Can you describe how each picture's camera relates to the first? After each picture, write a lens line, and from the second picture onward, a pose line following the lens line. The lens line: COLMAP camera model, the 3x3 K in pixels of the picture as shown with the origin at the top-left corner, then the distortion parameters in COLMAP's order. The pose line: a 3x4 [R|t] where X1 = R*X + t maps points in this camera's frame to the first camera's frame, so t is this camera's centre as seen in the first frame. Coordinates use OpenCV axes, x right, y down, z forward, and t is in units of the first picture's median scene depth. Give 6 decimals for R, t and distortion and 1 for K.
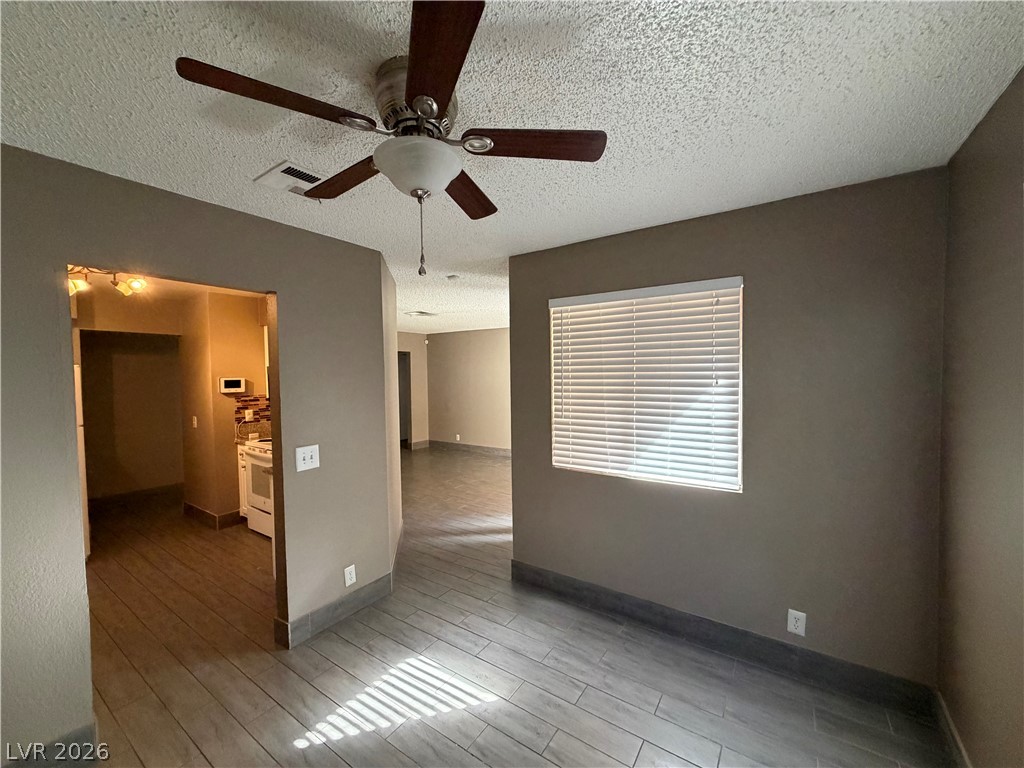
lens RADIAL K [[410.7, 0, 506.8], [0, 410.7, 382.7], [0, 0, 1]] dist [0.001444, -0.000333]
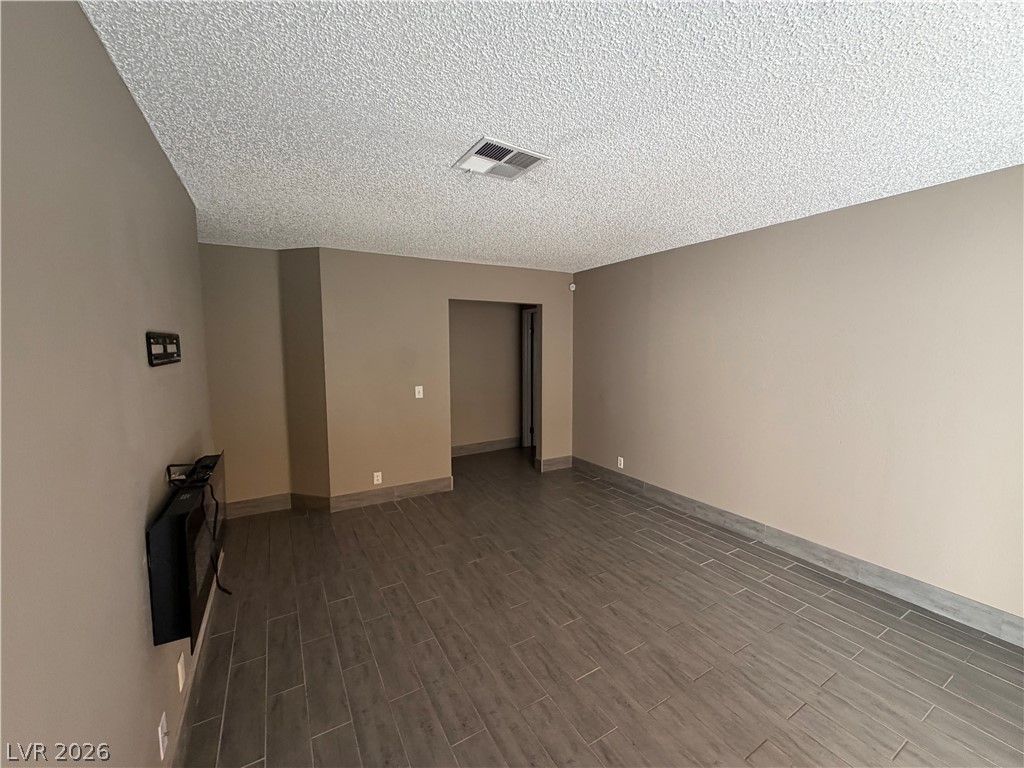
lens RADIAL K [[410.7, 0, 511.9], [0, 410.7, 385.6], [0, 0, 1]] dist [0.001444, -0.000333]
pose [[0.904804, 0.035019, -0.424387, -0.023995], [0.001345, 0.996373, 0.085084, -0.010025], [0.425827, -0.077555, 0.901475, 0.458160]]
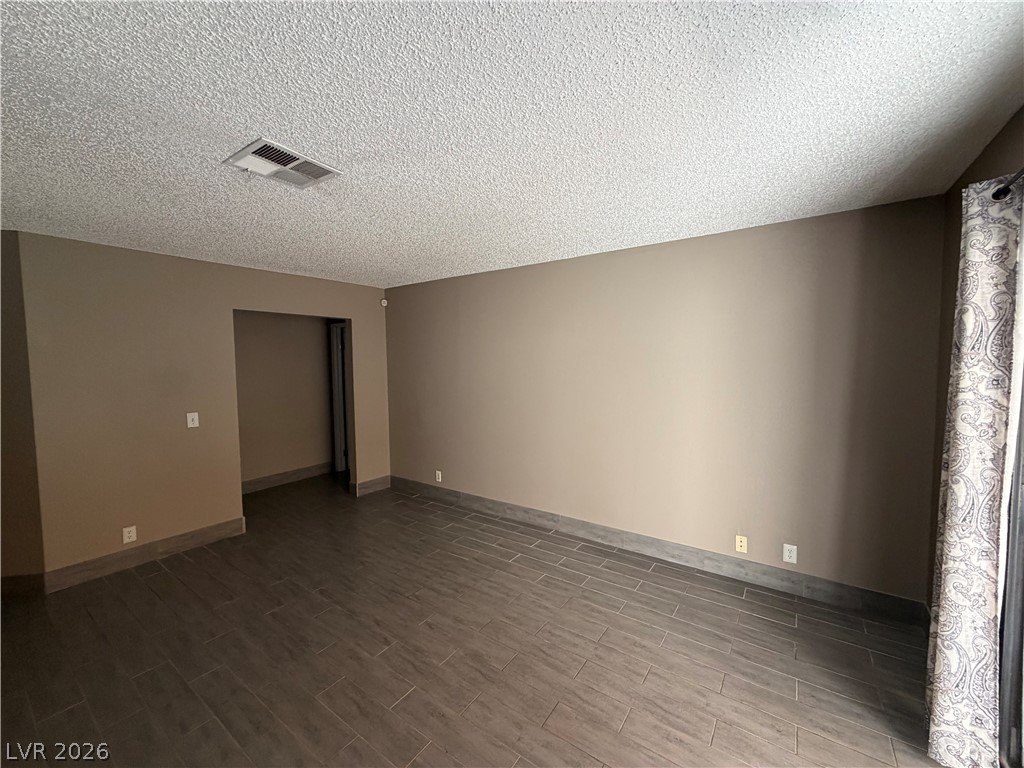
lens RADIAL K [[410.7, 0, 513.0], [0, 410.7, 385.3], [0, 0, 1]] dist [0.001444, -0.000333]
pose [[0.999859, -0.010478, -0.013129, -0.012283], [0.011131, 0.998654, 0.050653, -0.011667], [0.012581, -0.050792, 0.998630, 0.455178]]
